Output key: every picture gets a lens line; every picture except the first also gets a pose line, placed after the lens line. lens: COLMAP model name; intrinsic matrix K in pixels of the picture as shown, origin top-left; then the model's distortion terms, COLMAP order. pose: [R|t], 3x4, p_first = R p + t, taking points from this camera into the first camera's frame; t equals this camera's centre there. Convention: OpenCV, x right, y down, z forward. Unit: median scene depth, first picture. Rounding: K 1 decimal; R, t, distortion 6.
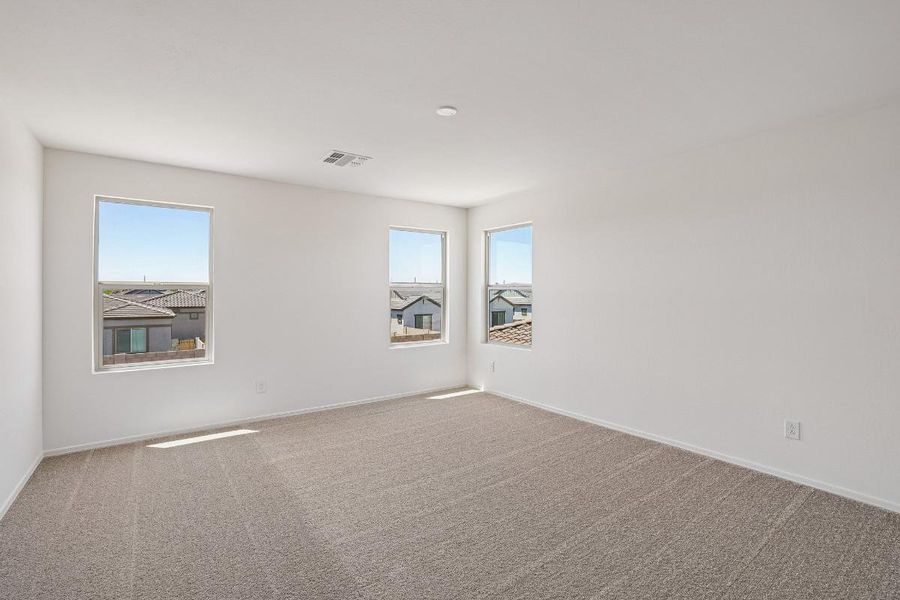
lens RADIAL K [[418.9, 0, 444.0], [0, 418.9, 301.0], [0, 0, 1]] dist [-0.035153, 0.001809]
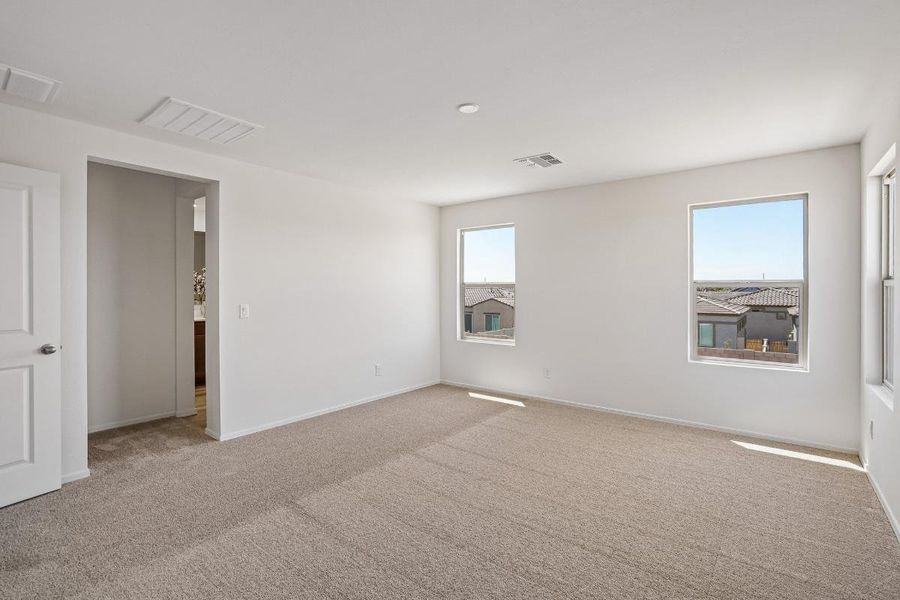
lens RADIAL K [[416.9, 0, 450.0], [0, 416.9, 300.0], [0, 0, 1]] dist [-0.050446, 0.026018]
pose [[0.268996, 0.022642, -0.962875, 0.124624], [-0.019688, 0.999644, 0.018006, -0.001860], [0.962940, 0.014114, 0.269346, 0.090707]]
